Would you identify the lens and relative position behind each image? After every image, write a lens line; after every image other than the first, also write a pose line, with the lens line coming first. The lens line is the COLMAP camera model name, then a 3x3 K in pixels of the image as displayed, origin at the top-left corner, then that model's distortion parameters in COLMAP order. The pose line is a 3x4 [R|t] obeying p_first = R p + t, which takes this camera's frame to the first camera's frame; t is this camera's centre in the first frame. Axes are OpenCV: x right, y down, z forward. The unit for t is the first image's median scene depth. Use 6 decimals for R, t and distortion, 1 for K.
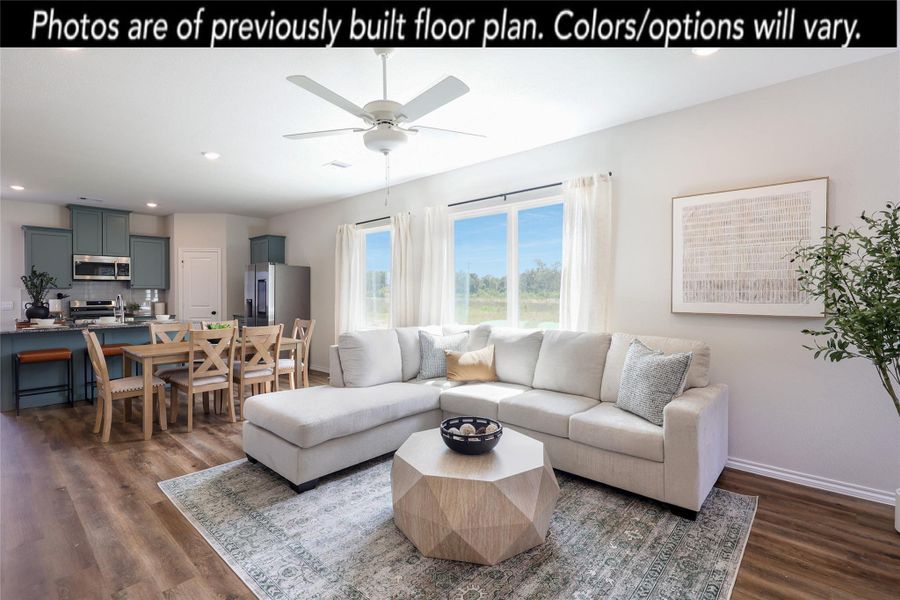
lens RADIAL K [[411.1, 0, 450.0], [0, 411.1, 300.0], [0, 0, 1]] dist [-0.000221, -0.000177]
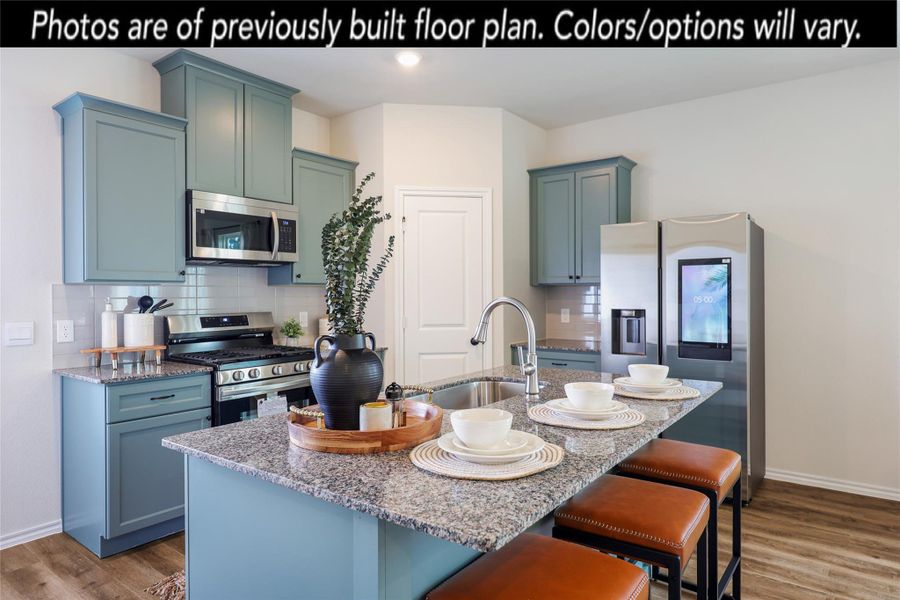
lens RADIAL K [[549.9, 0, 450.0], [0, 549.9, 300.0], [0, 0, 1]] dist [0.004244, 0.001741]
pose [[0.996998, -0.004433, 0.077296, -1.223798], [0.005088, 0.999953, -0.008271, -0.012981], [-0.077255, 0.008639, 0.996974, 0.844927]]
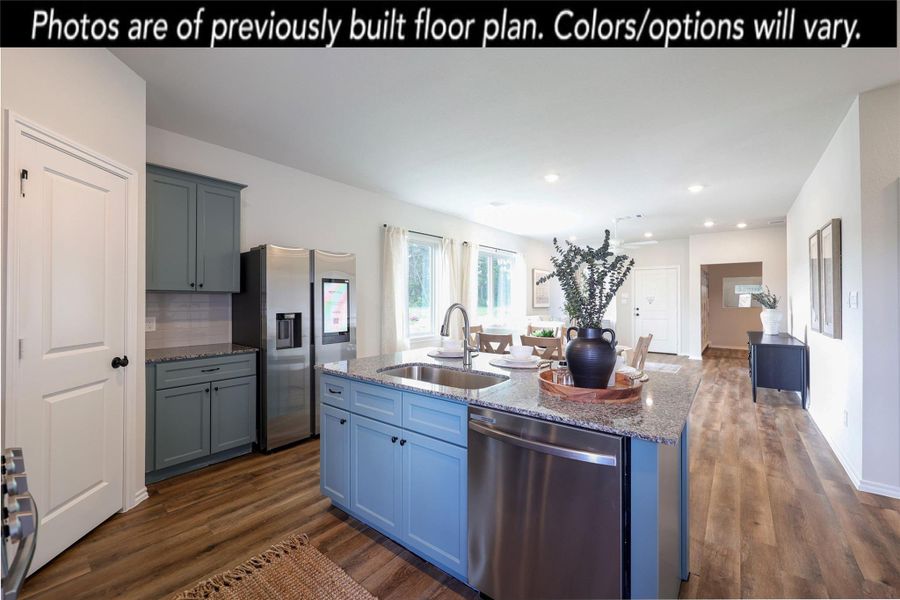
lens RADIAL K [[362.7, 0, 450.0], [0, 362.7, 300.0], [0, 0, 1]] dist [0.001180, 0.000147]
pose [[-0.054260, 0.002350, 0.998524, -1.661760], [0.018023, 0.999837, -0.001374, -0.024906], [-0.998364, 0.017922, -0.054293, 1.436795]]
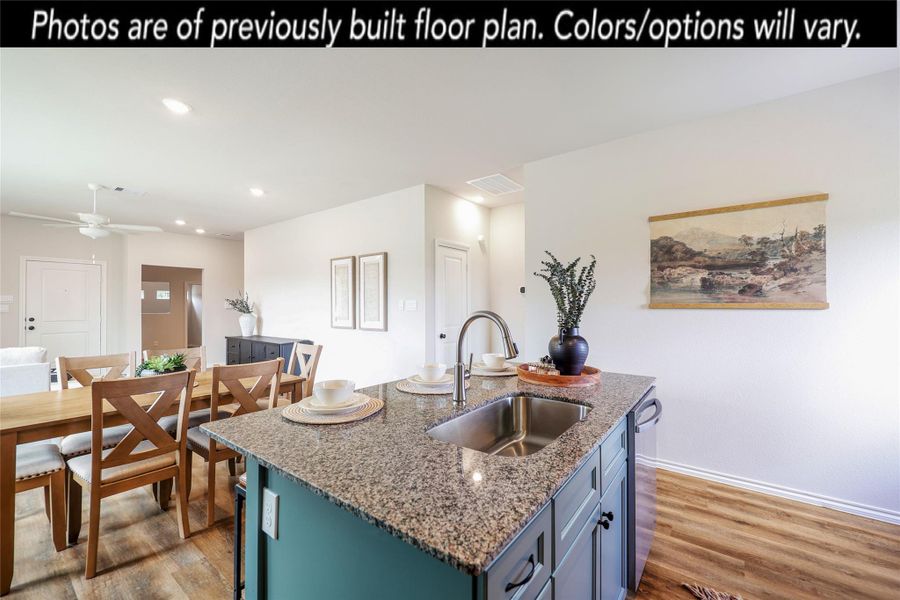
lens RADIAL K [[362.7, 0, 450.0], [0, 362.7, 300.0], [0, 0, 1]] dist [0.001180, 0.000147]
pose [[-0.997034, 0.002638, -0.076911, -1.054791], [0.002503, 0.999995, 0.001849, -0.028663], [0.076915, 0.001651, -0.997036, 1.772112]]
